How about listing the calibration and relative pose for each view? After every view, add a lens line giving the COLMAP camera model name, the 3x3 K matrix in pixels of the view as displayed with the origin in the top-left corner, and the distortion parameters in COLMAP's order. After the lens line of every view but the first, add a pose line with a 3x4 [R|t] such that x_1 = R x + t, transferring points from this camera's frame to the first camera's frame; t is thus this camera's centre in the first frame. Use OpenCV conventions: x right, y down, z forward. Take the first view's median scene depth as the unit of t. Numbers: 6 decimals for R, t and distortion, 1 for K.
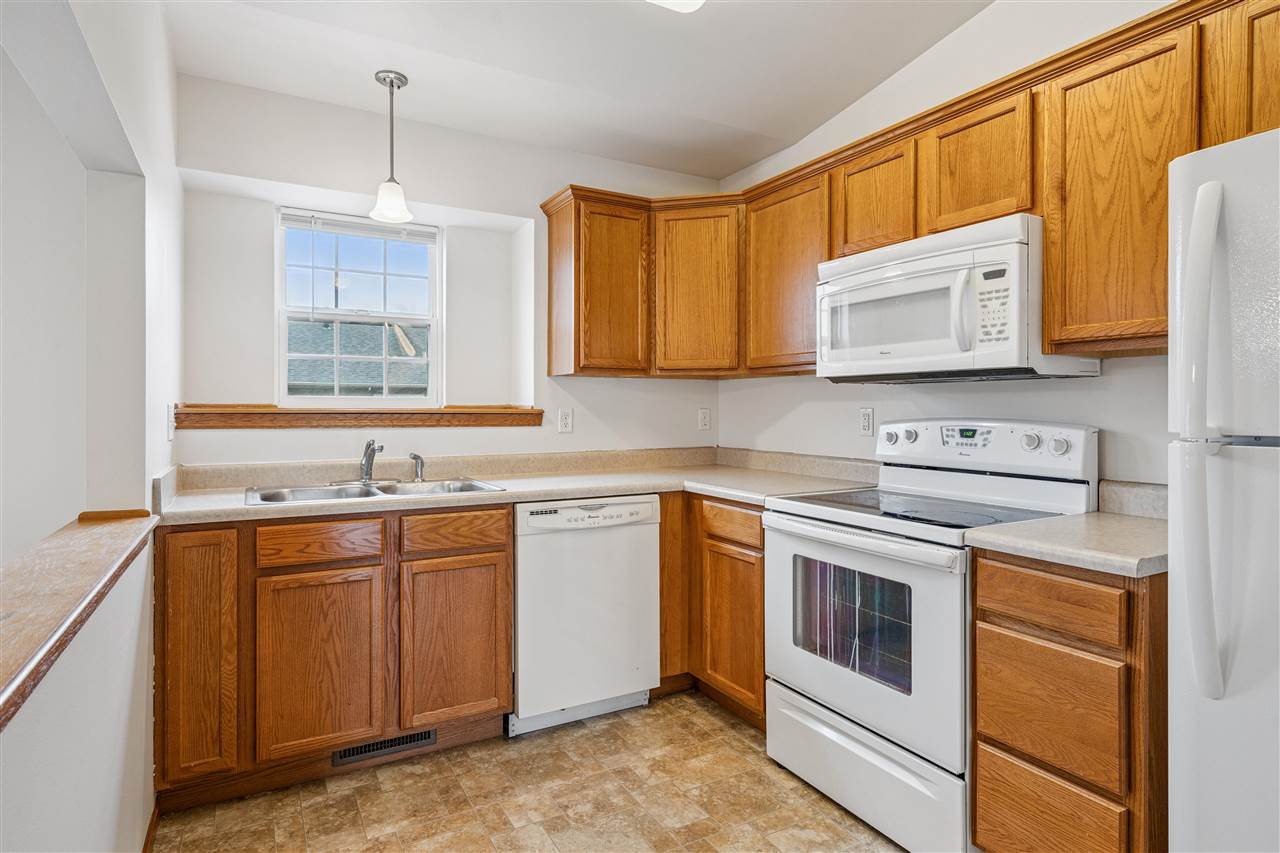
lens RADIAL K [[679.3, 0, 629.0], [0, 679.3, 408.2], [0, 0, 1]] dist [-0.001336, 0.001572]
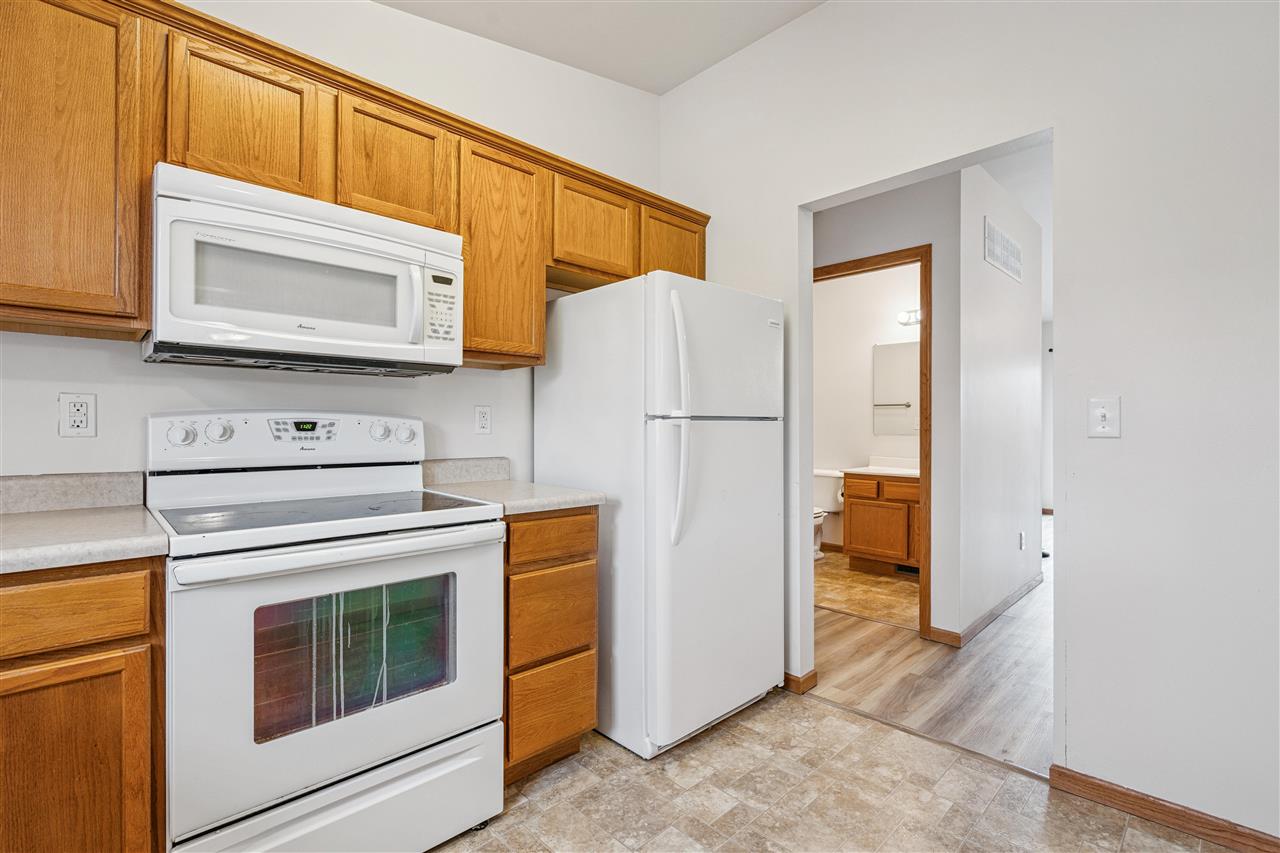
lens RADIAL K [[592.0, 0, 616.0], [0, 592.0, 428.9], [0, 0, 1]] dist [0.001611, -0.001010]
pose [[-0.246391, -0.003927, 0.969163, -0.441358], [-0.002390, 0.999991, 0.003444, 0.041124], [-0.969168, -0.001467, -0.246398, 0.881077]]
